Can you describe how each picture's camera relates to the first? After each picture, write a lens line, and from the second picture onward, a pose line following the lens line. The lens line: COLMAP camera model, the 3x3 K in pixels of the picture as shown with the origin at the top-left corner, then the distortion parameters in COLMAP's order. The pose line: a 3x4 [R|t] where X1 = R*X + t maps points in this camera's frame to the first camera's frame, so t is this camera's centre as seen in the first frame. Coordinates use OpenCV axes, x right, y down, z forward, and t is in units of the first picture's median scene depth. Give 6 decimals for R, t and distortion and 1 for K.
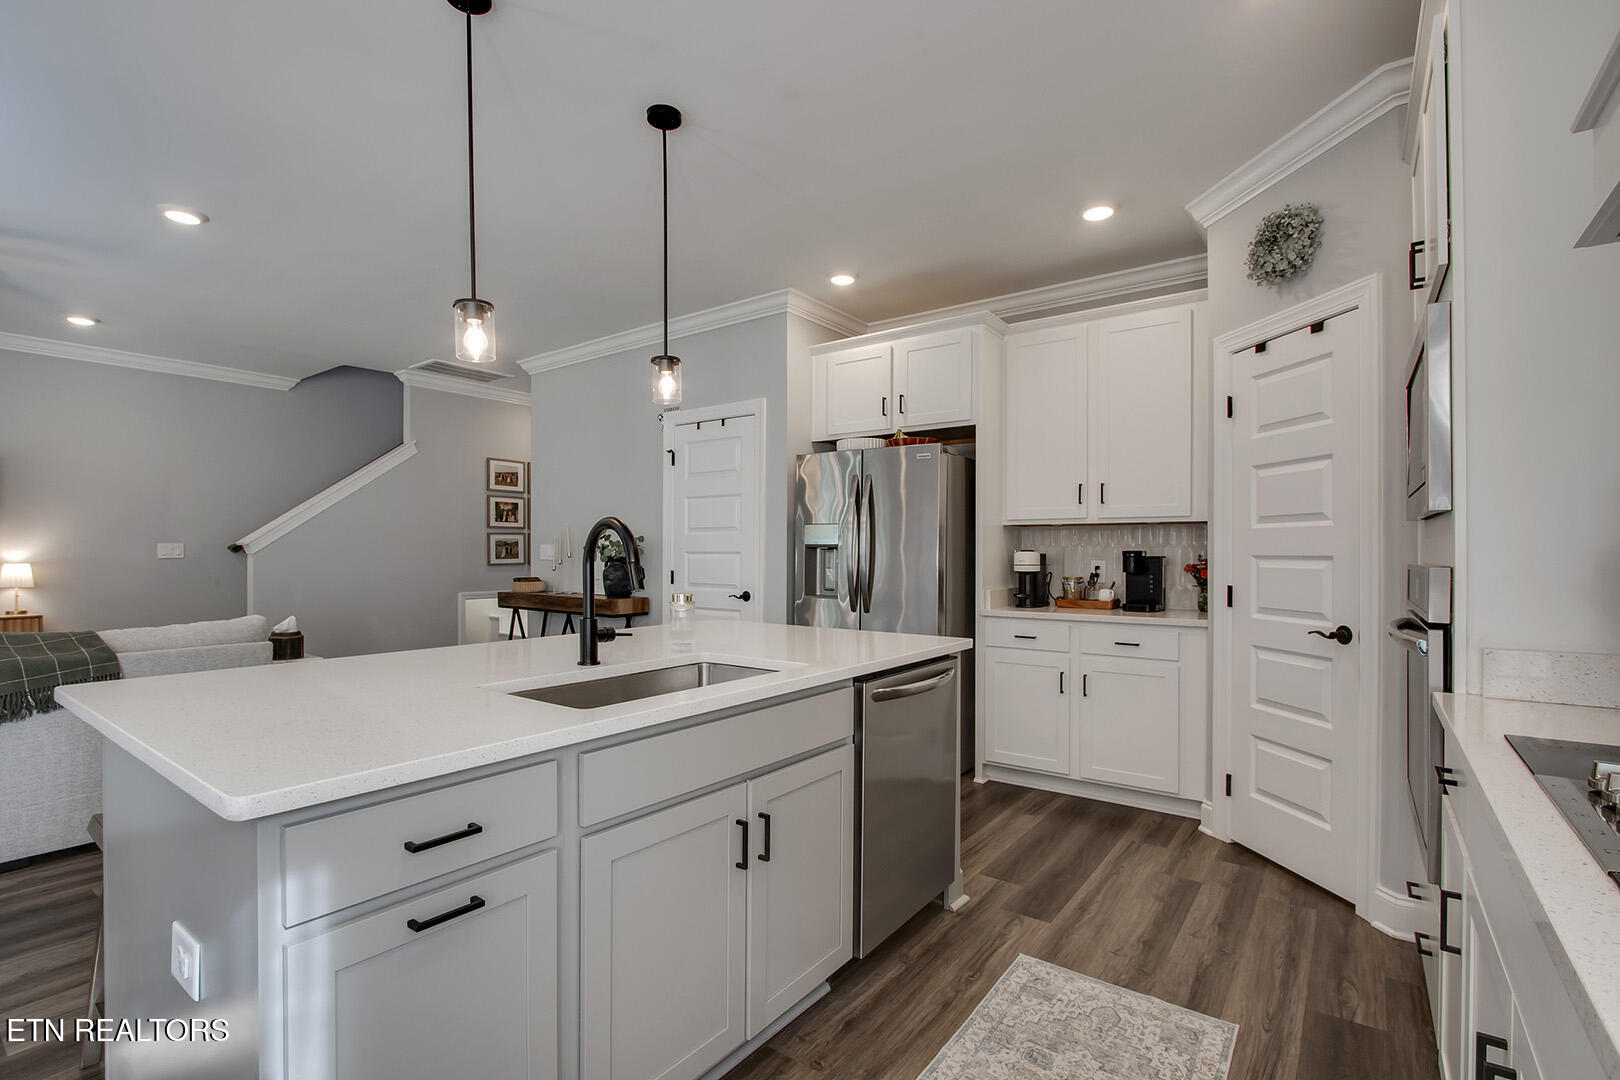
lens RADIAL K [[743.3, 0, 801.3], [0, 743.3, 541.1], [0, 0, 1]] dist [-0.014905, 0.000277]
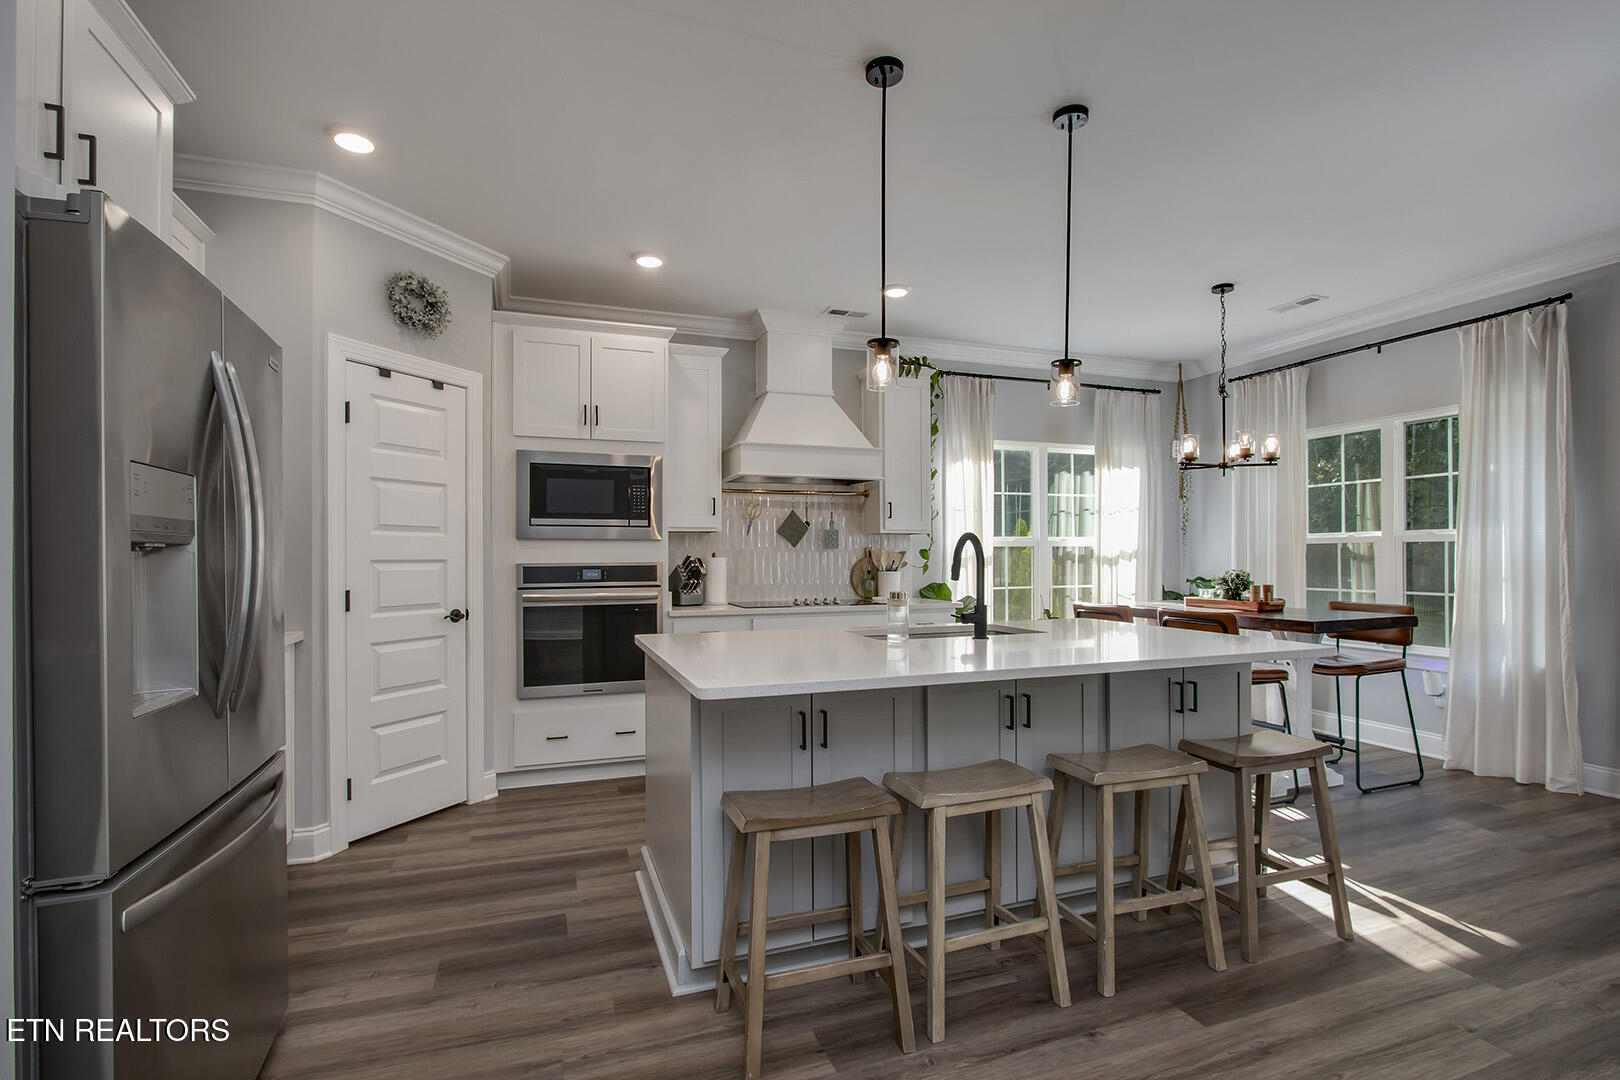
lens RADIAL K [[756.7, 0, 799.3], [0, 756.7, 557.3], [0, 0, 1]] dist [-0.016930, 0.000011]
pose [[-0.831866, -0.000555, 0.554976, -0.328876], [-0.007161, 0.999927, -0.009735, 0.013470], [-0.554930, -0.012072, -0.831810, 1.000507]]
